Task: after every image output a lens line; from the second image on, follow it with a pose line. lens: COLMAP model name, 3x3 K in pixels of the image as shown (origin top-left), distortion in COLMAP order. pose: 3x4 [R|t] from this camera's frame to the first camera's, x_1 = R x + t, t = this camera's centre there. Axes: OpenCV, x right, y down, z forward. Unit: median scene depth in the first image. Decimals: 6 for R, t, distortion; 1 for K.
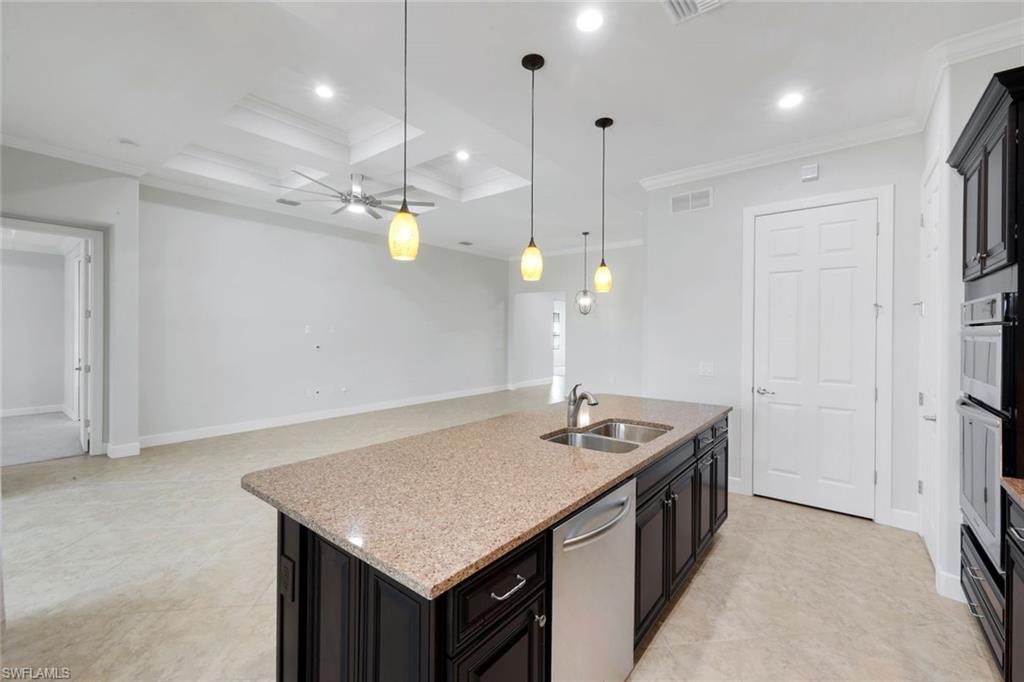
lens RADIAL K [[415.7, 0, 505.5], [0, 415.7, 335.7], [0, 0, 1]] dist [-0.001498, -0.000138]
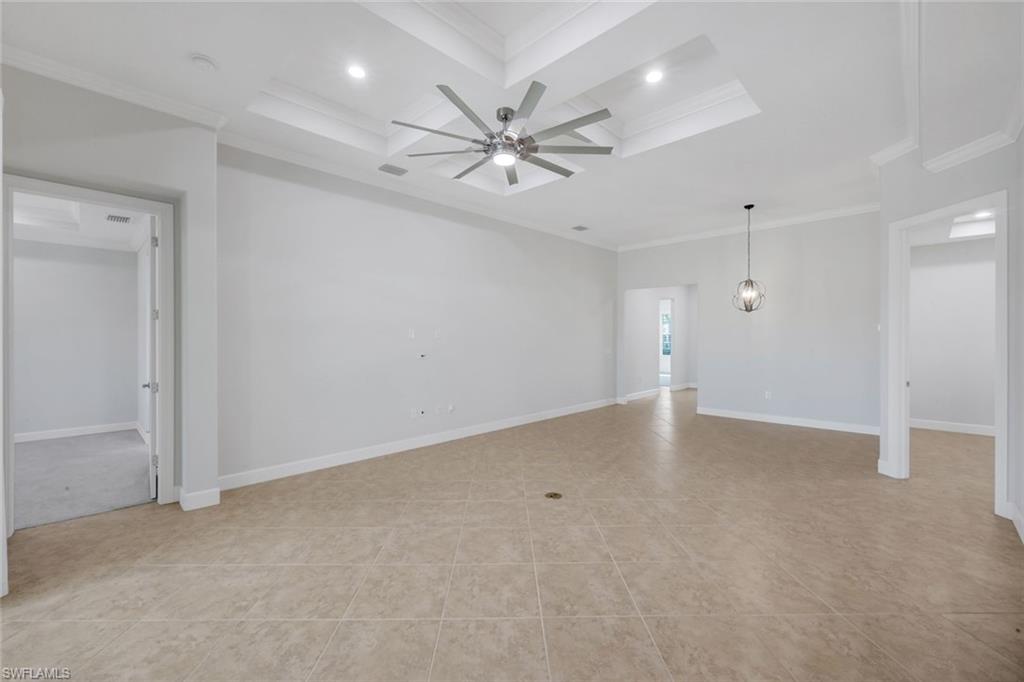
lens RADIAL K [[415.7, 0, 509.2], [0, 415.7, 339.2], [0, 0, 1]] dist [-0.001498, -0.000138]
pose [[0.994533, -0.008659, -0.104063, -0.283258], [0.008255, 0.999957, -0.004308, -0.000058], [0.104096, 0.003425, 0.994561, 0.310578]]
